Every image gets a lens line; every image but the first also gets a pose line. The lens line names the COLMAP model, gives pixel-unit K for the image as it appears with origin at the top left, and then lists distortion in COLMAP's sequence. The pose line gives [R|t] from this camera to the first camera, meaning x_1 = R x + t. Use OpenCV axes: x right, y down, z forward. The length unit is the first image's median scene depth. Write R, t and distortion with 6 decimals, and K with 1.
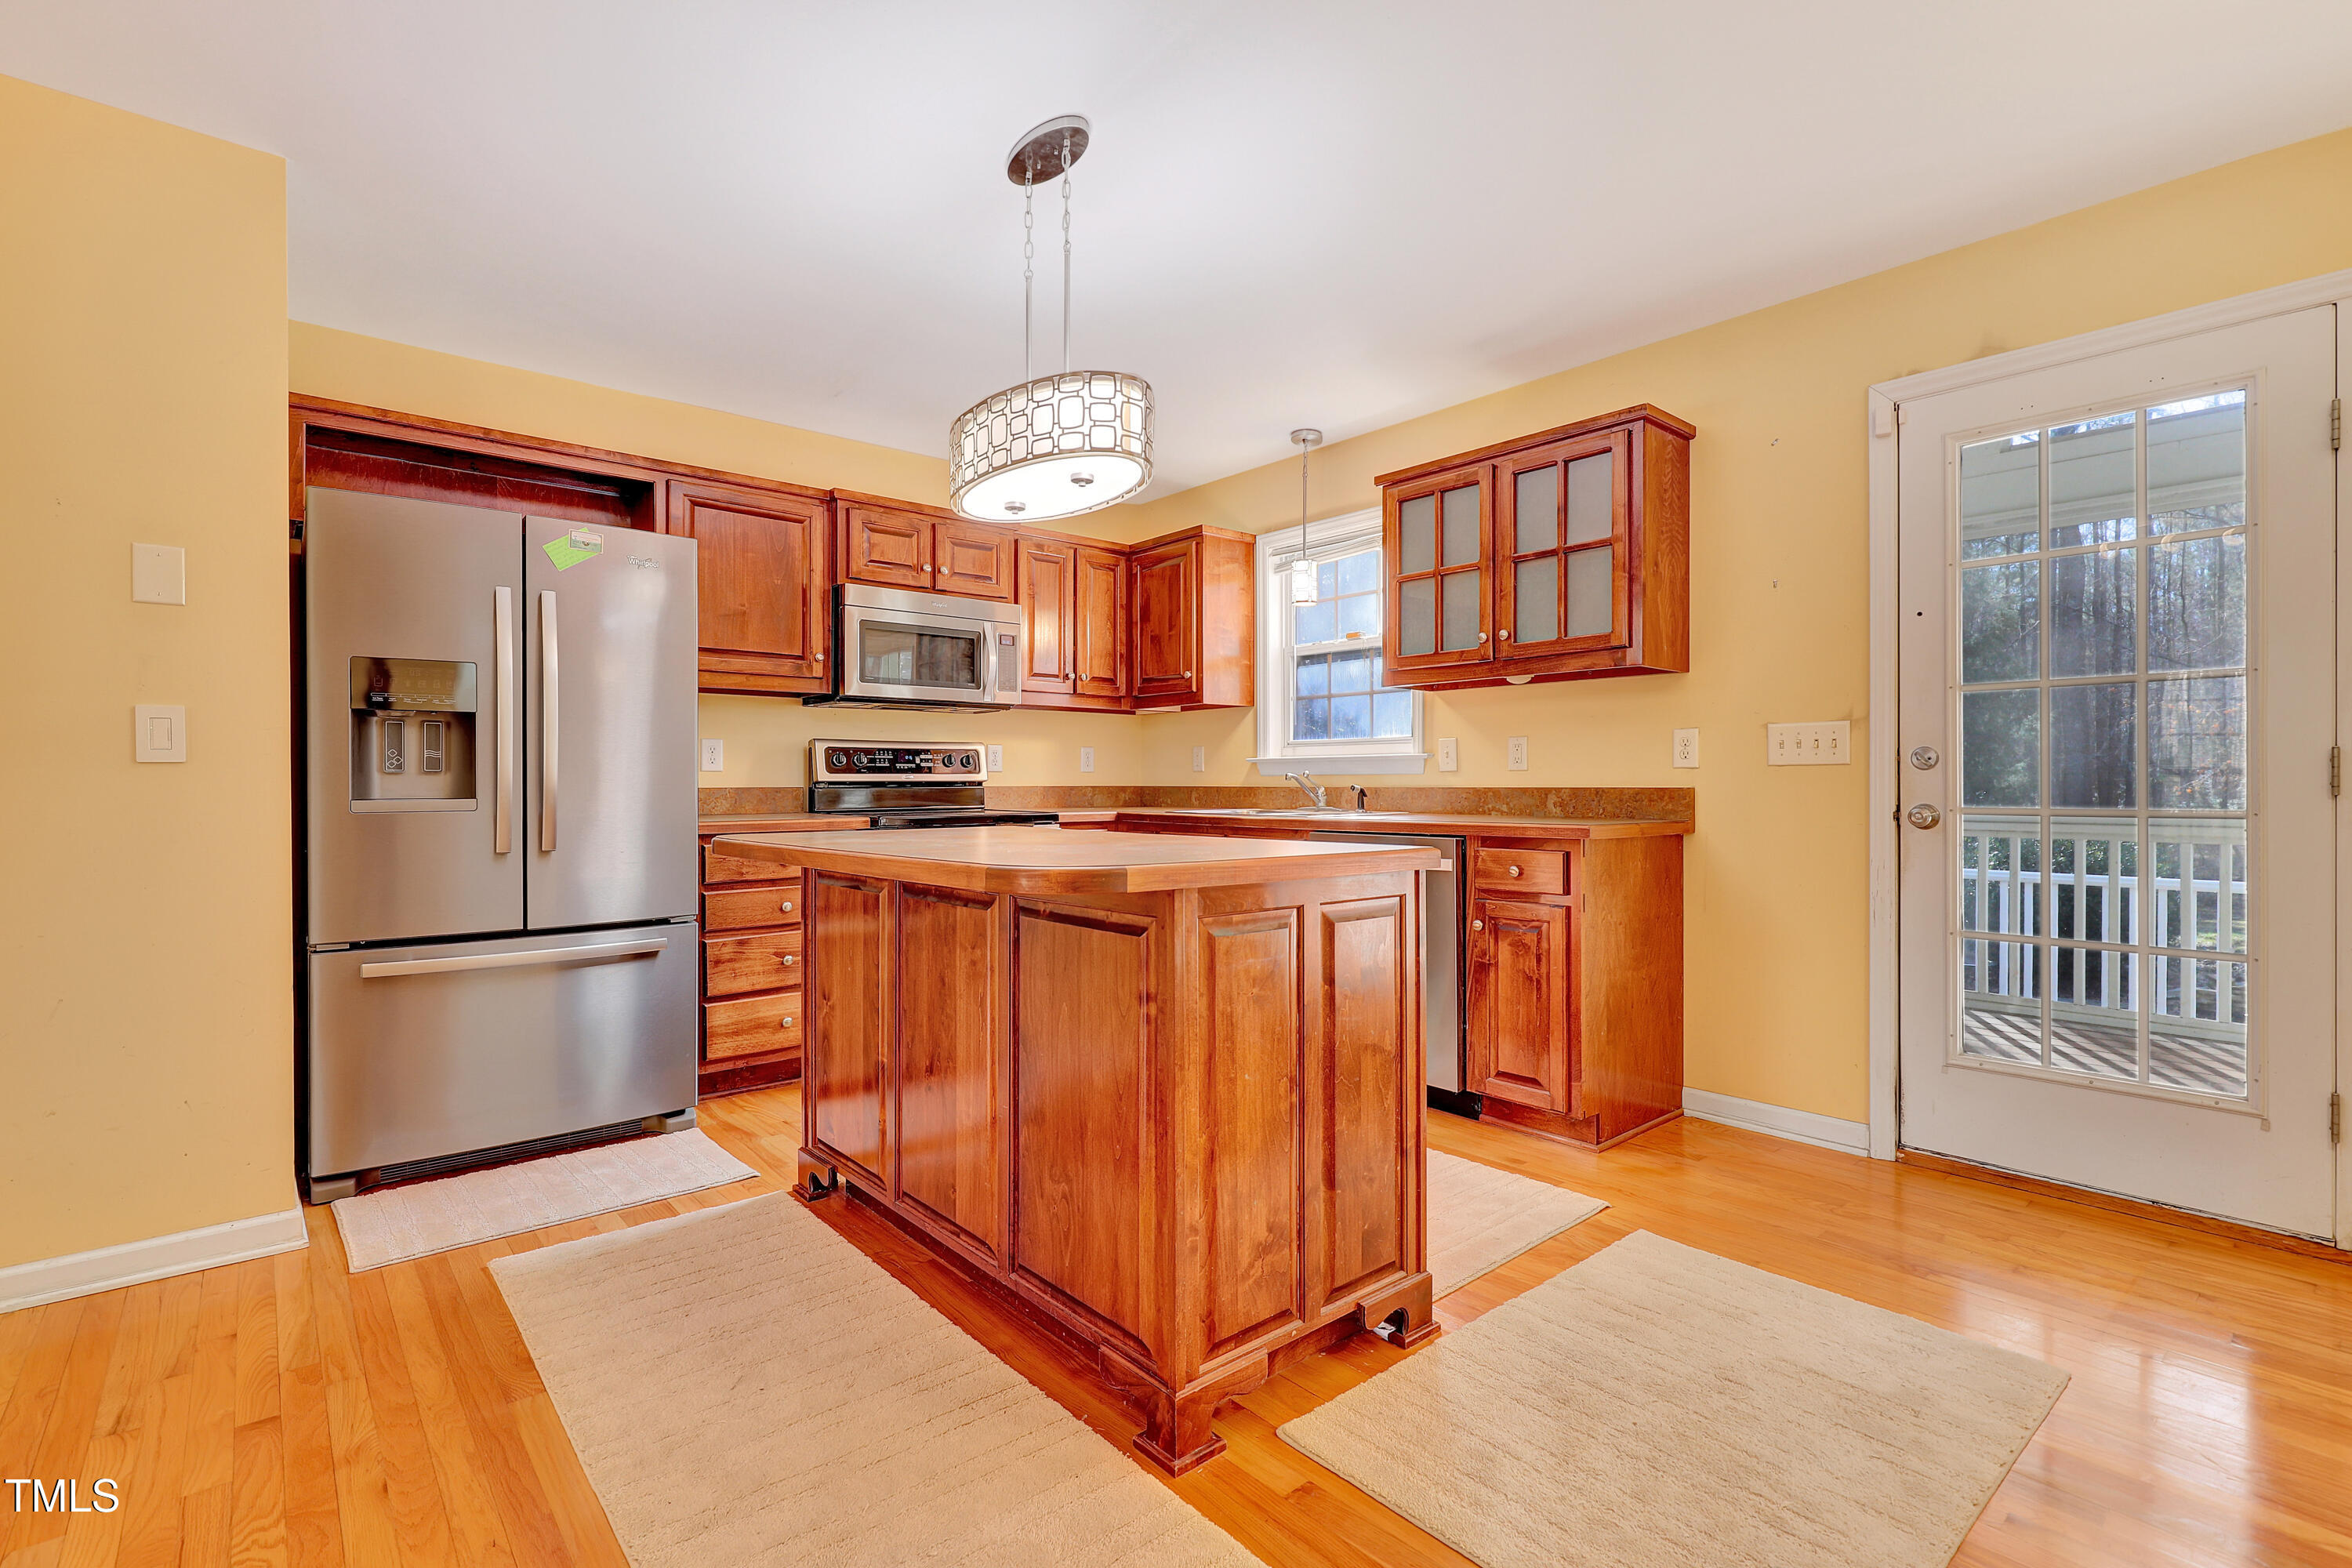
lens RADIAL K [[1066.5, 0, 1187.8], [0, 1066.5, 782.7], [0, 0, 1]] dist [-0.000564, -0.001104]
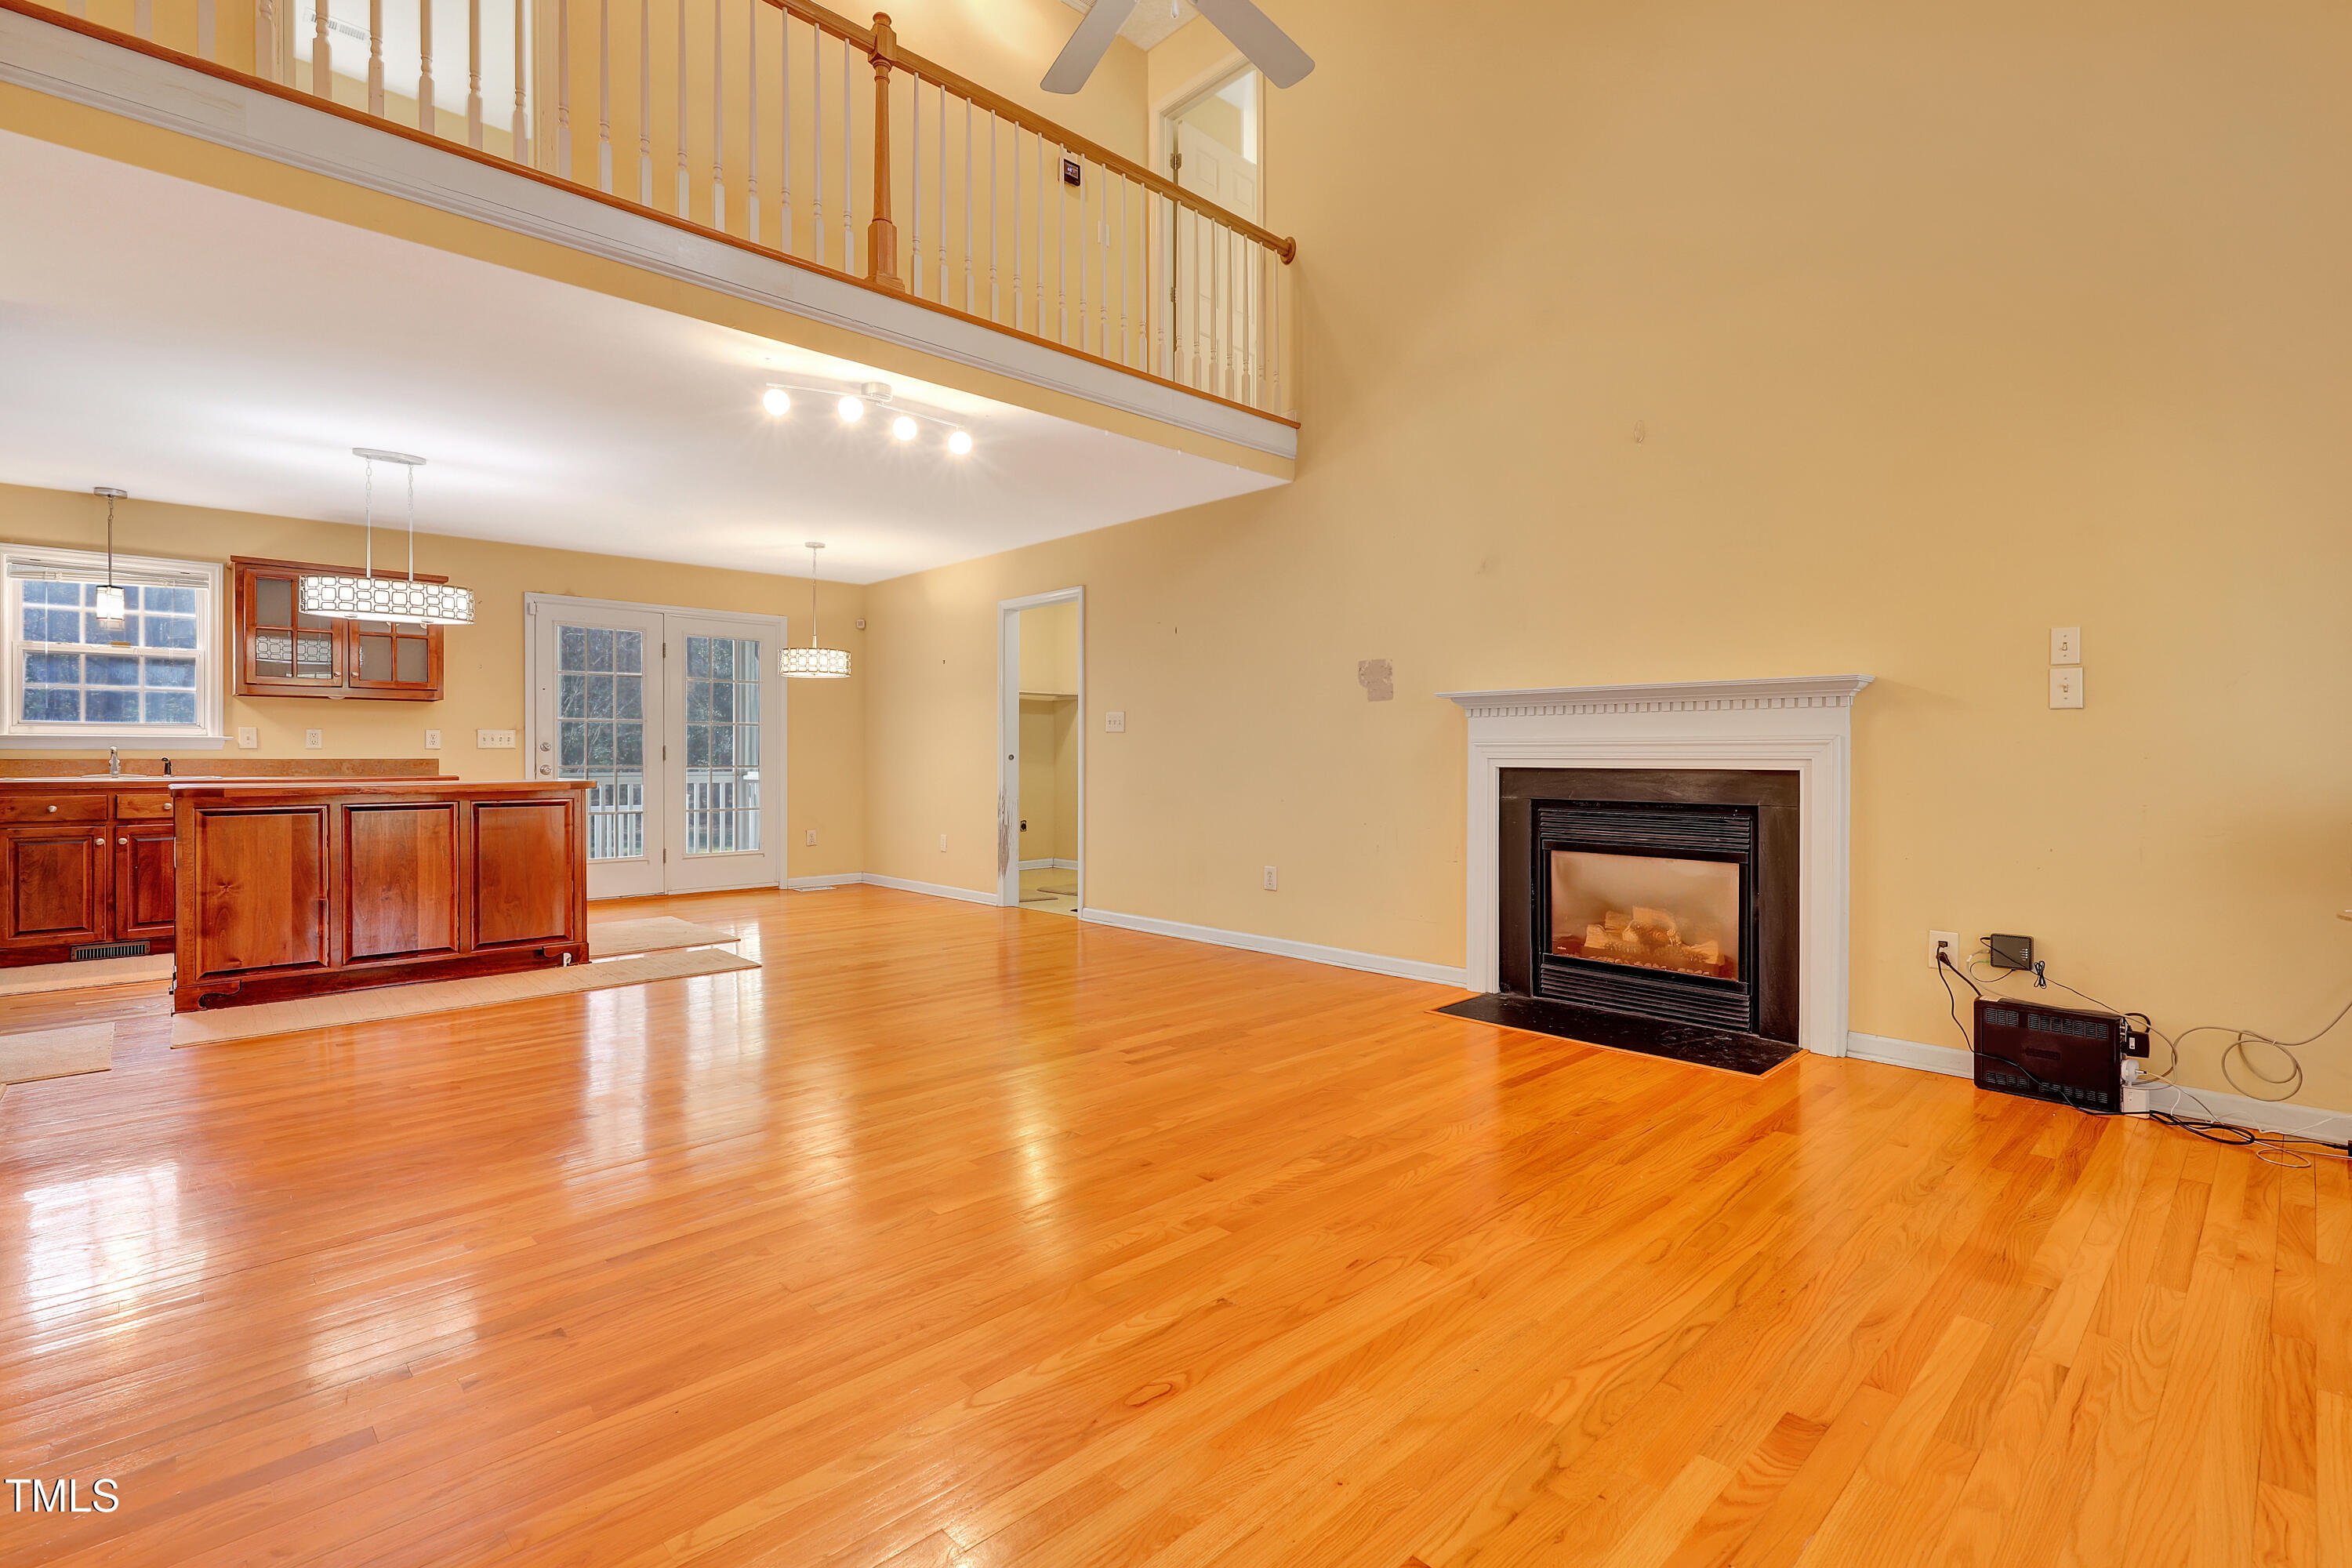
lens RADIAL K [[1066.5, 0, 1184.1], [0, 1066.5, 757.0], [0, 0, 1]] dist [-0.000564, -0.001104]
pose [[-0.053026, 0.002148, 0.998591, -1.471155], [-0.000250, 0.999998, -0.002164, 0.004734], [-0.998593, -0.000364, -0.053025, -0.288169]]
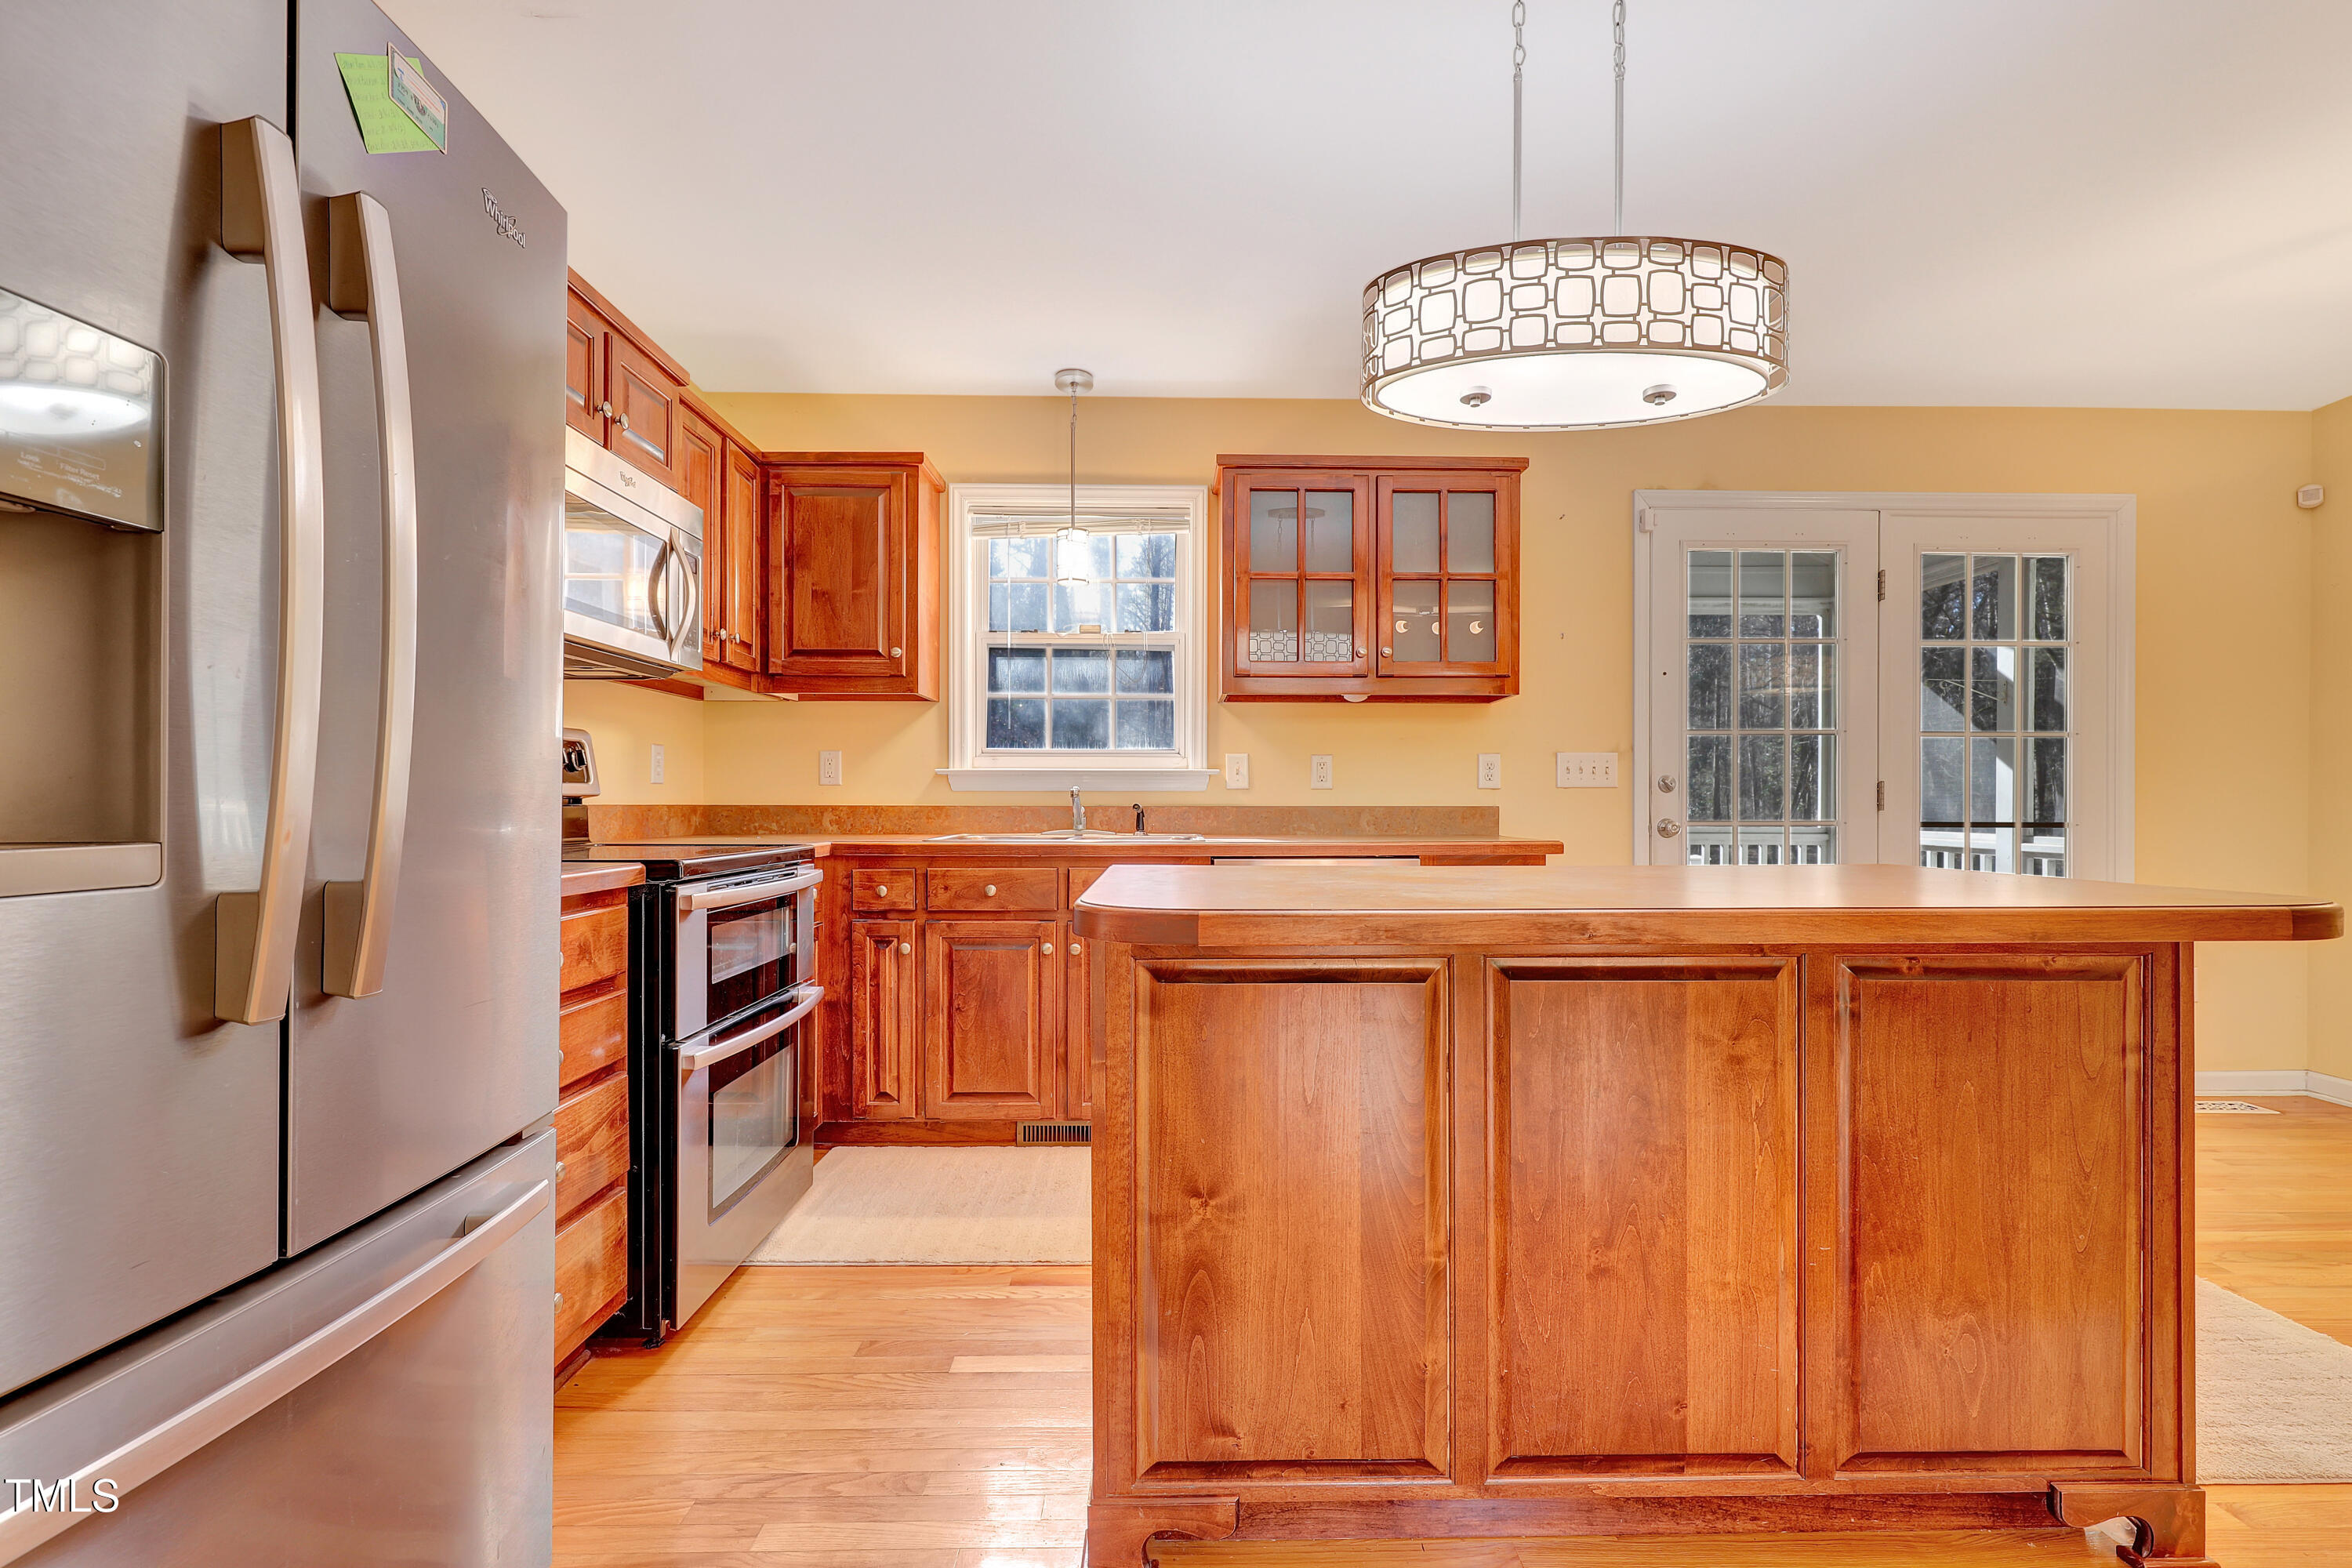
lens RADIAL K [[1066.5, 0, 1194.7], [0, 1066.5, 805.3], [0, 0, 1]] dist [-0.000564, -0.001104]
pose [[0.642061, 0.001326, 0.766653, -0.534946], [-0.003280, 0.999994, 0.001018, 0.002881], [-0.766647, -0.003168, 0.642061, 0.464513]]
